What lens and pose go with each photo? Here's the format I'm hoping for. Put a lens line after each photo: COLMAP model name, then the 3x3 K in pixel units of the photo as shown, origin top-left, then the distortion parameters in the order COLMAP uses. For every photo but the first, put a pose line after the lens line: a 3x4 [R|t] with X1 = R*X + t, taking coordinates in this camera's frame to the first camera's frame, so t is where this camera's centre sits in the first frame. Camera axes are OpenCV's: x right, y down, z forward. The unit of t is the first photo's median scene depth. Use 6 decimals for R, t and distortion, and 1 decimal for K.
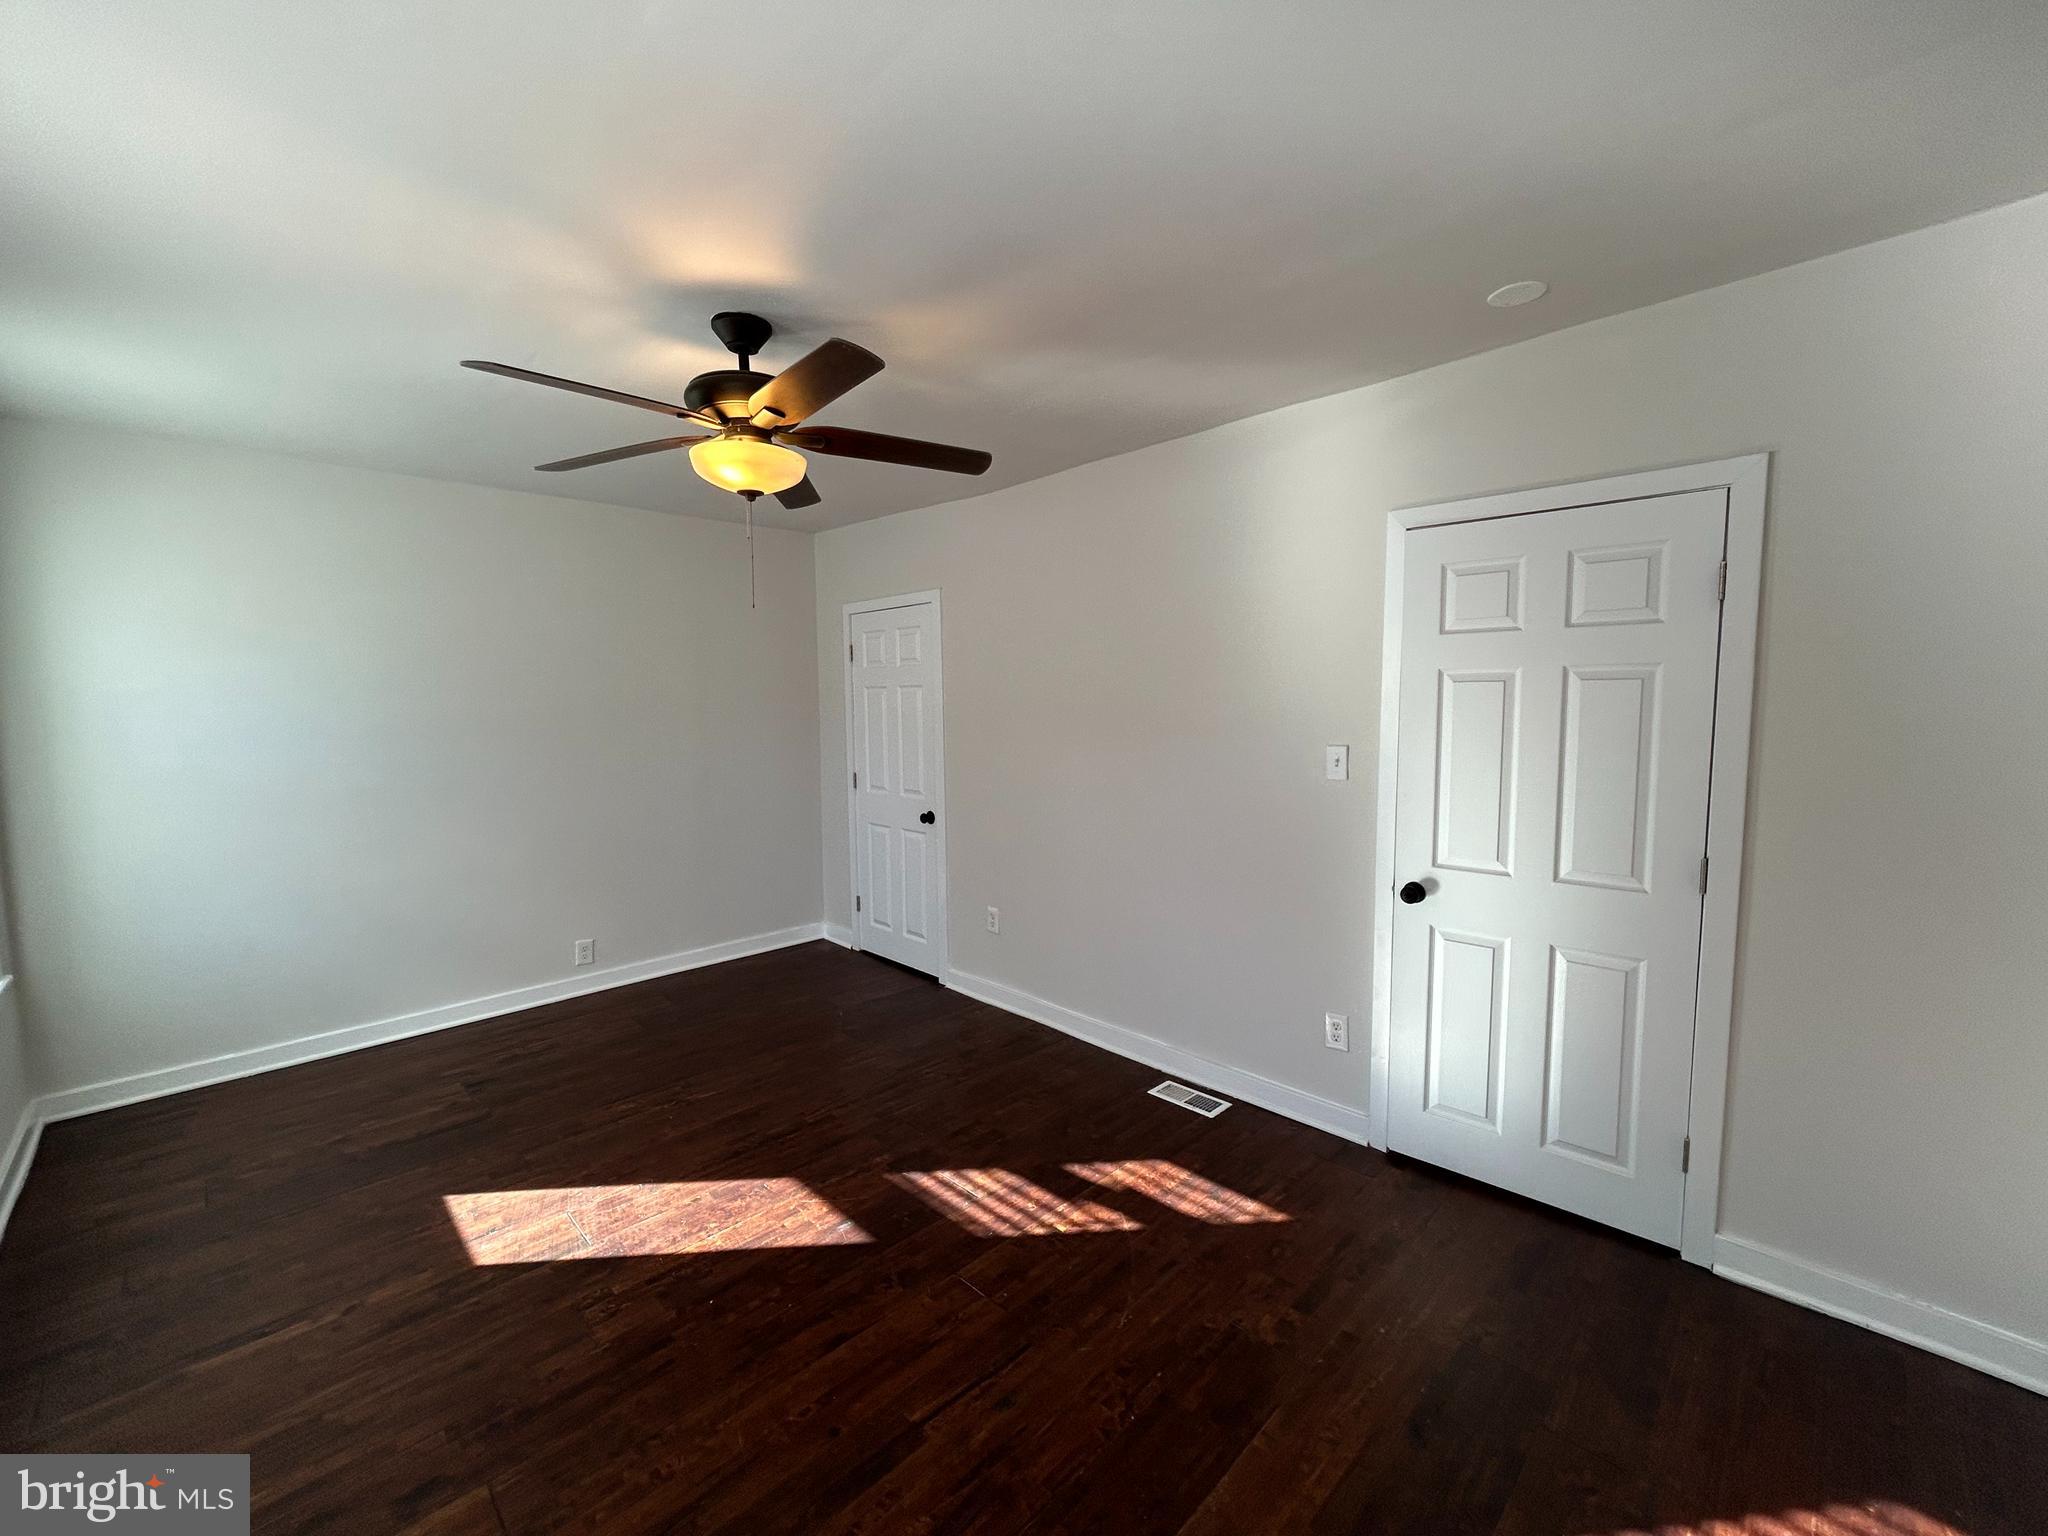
lens RADIAL K [[831.0, 0, 1037.1], [0, 831.0, 772.2], [0, 0, 1]] dist [0.004342, 0.000949]
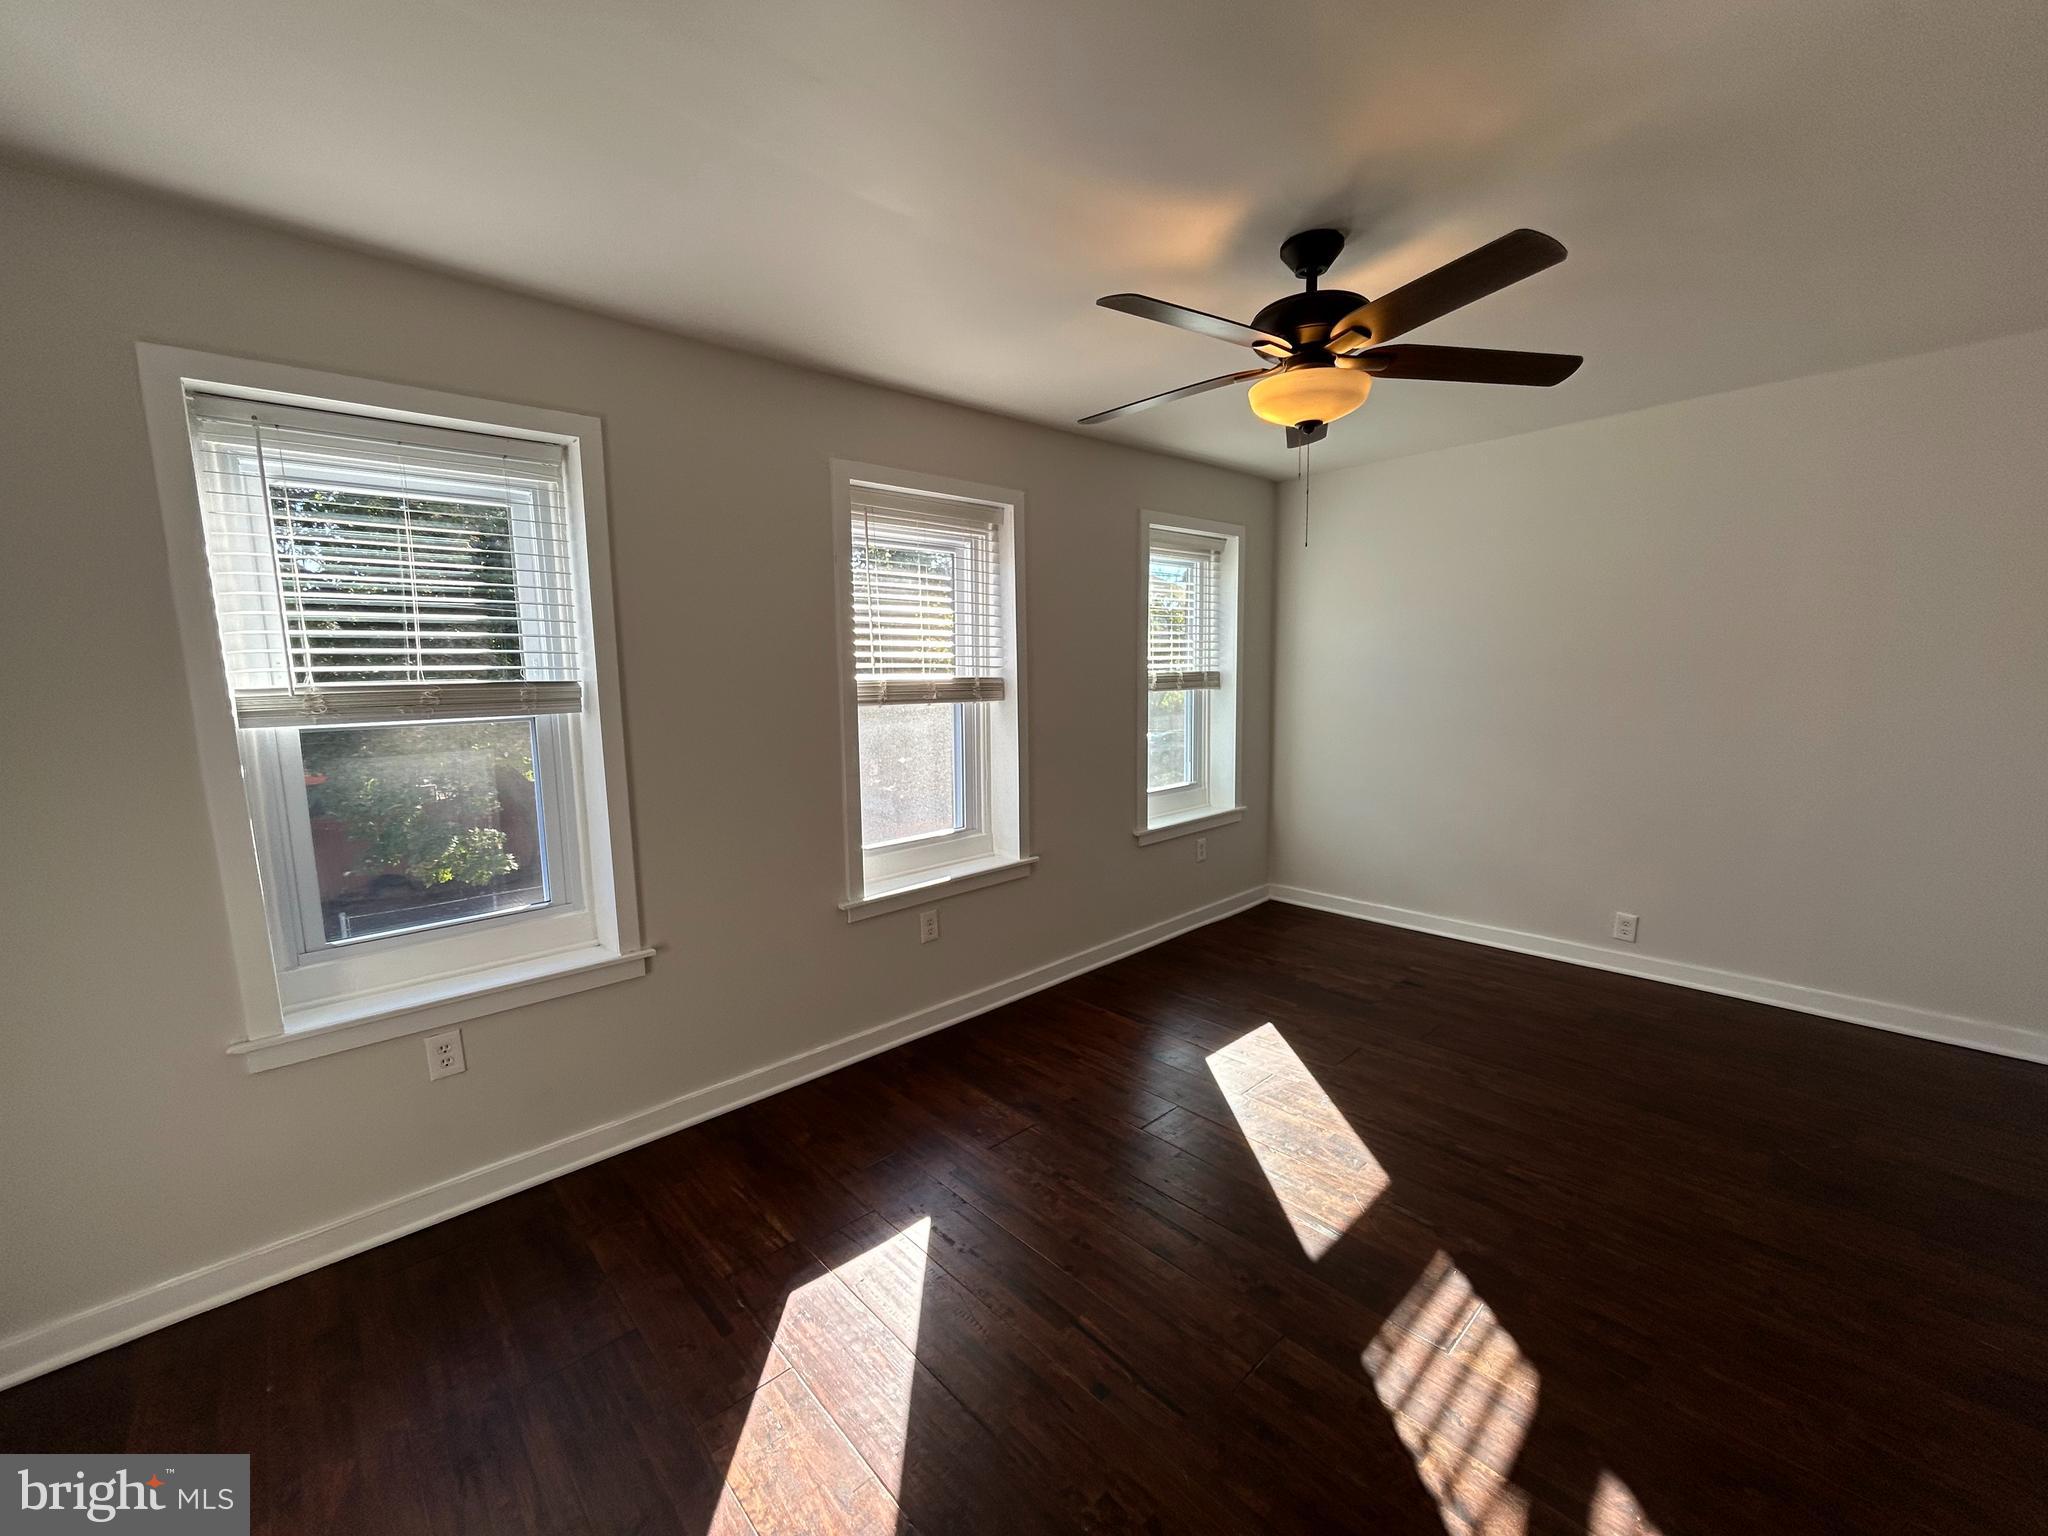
lens RADIAL K [[831.0, 0, 1028.0], [0, 831.0, 767.3], [0, 0, 1]] dist [0.004342, 0.000949]
pose [[-0.041484, 0.126715, -0.991071, 0.570956], [-0.068546, 0.989227, 0.129348, -0.039834], [0.996785, 0.073300, -0.032351, 0.632933]]
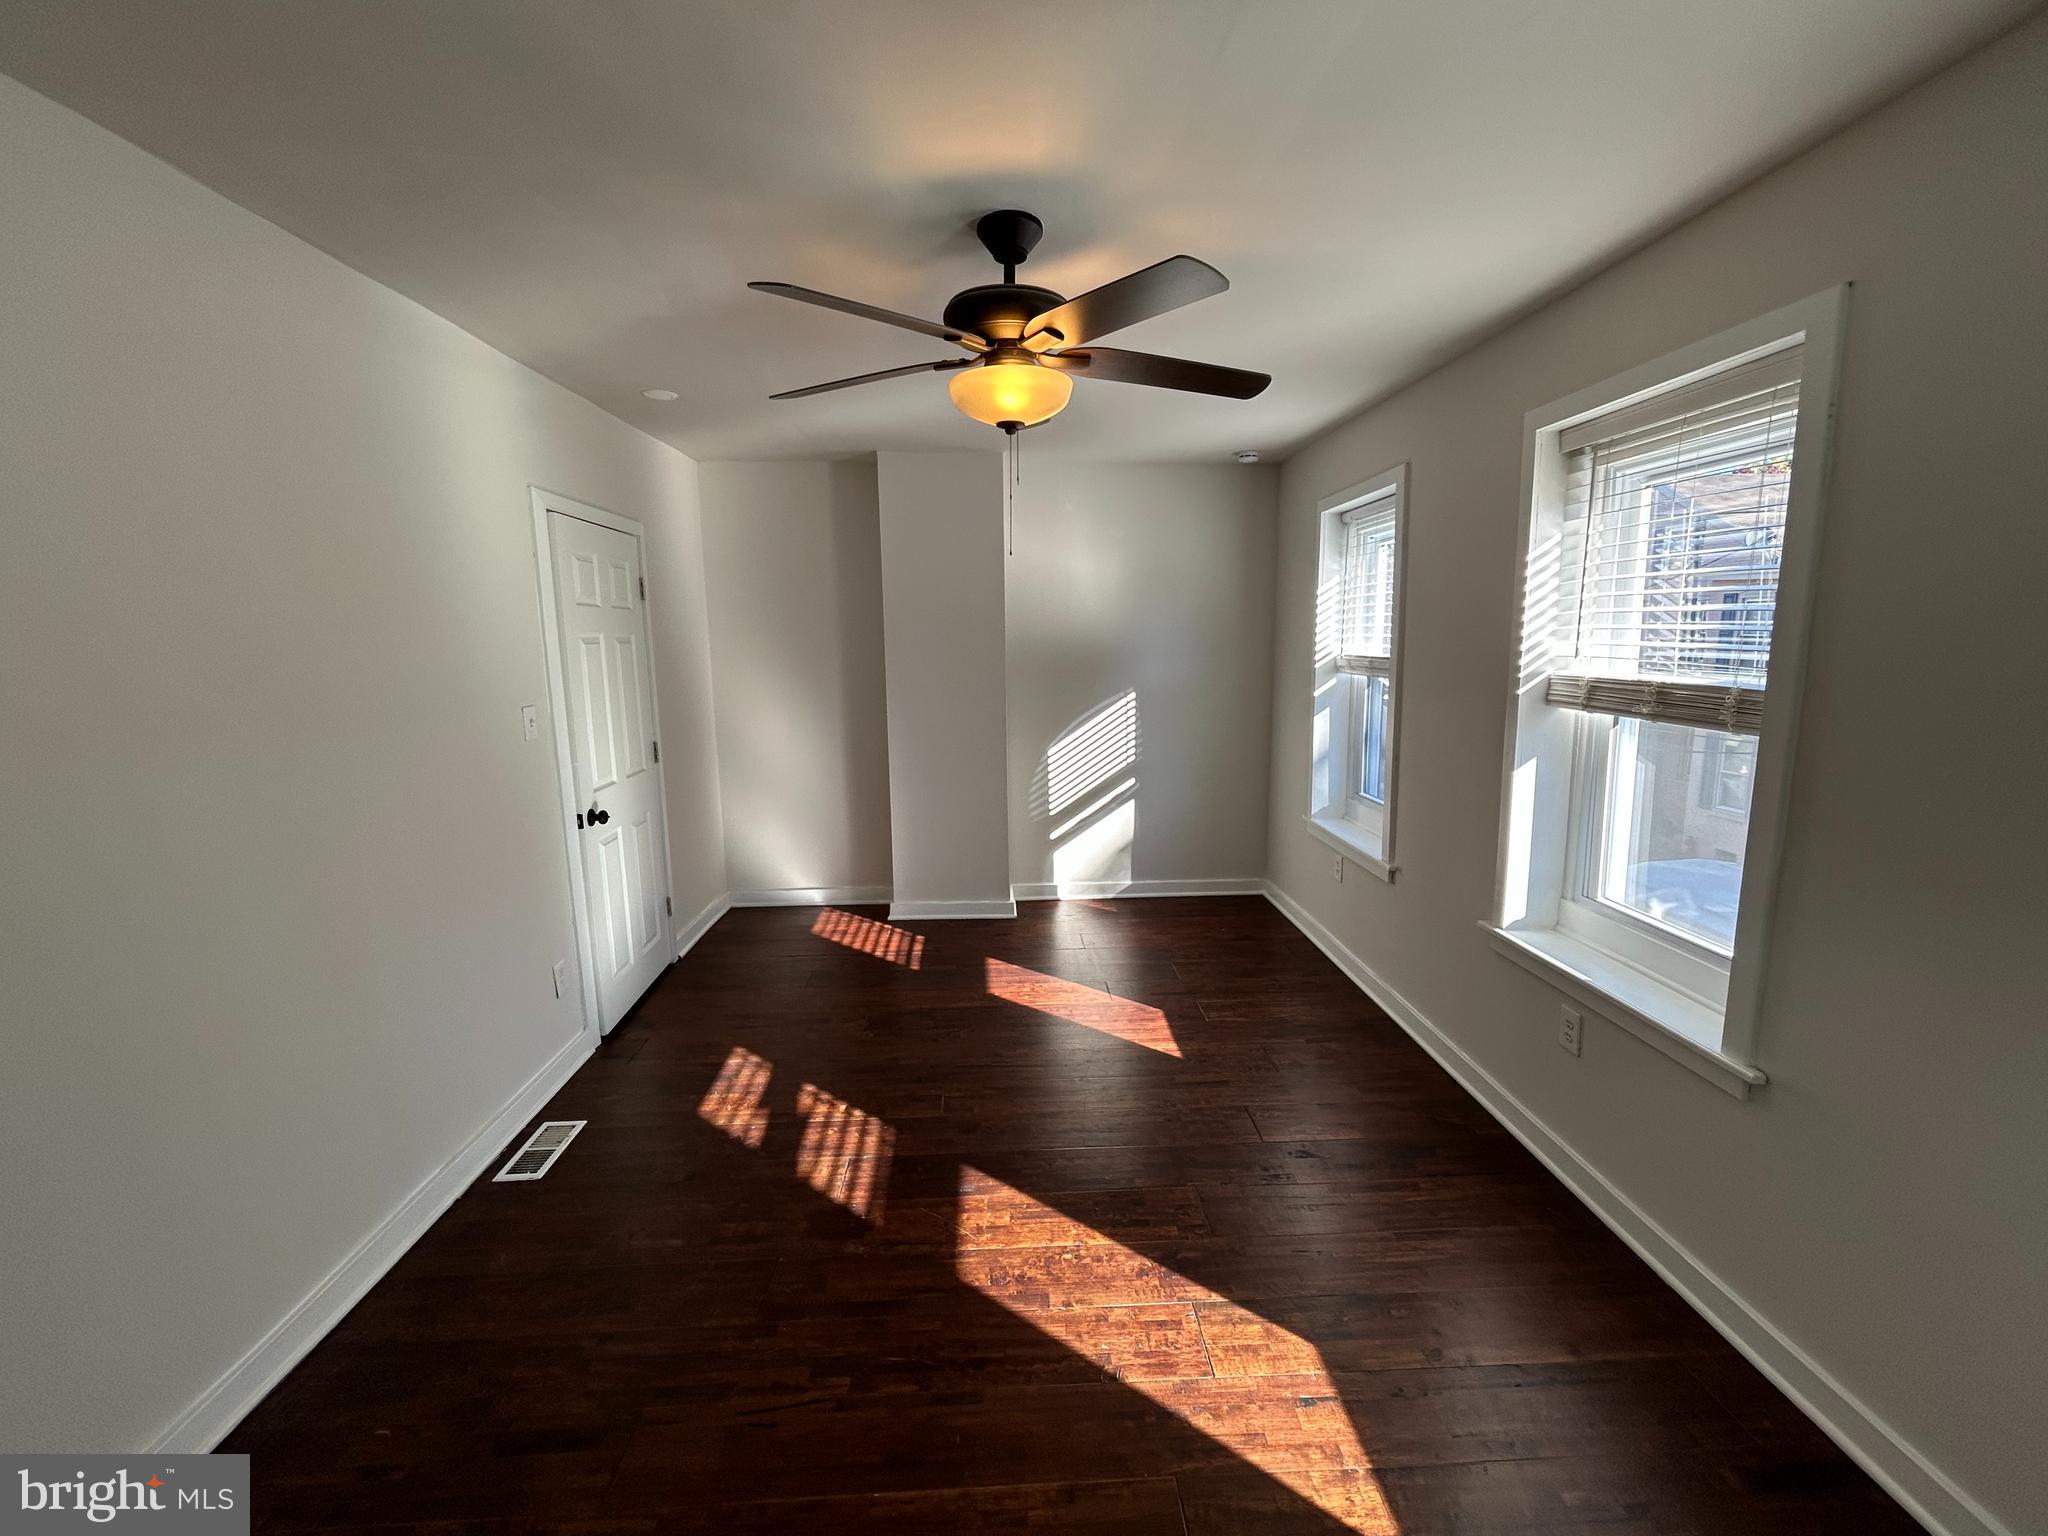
lens RADIAL K [[831.0, 0, 1027.8], [0, 831.0, 764.6], [0, 0, 1]] dist [0.004342, 0.000949]
pose [[-0.732565, -0.085587, 0.675295, -0.856782], [0.079557, 0.974499, 0.209813, -0.140821], [-0.676032, 0.207426, -0.707075, 1.457701]]
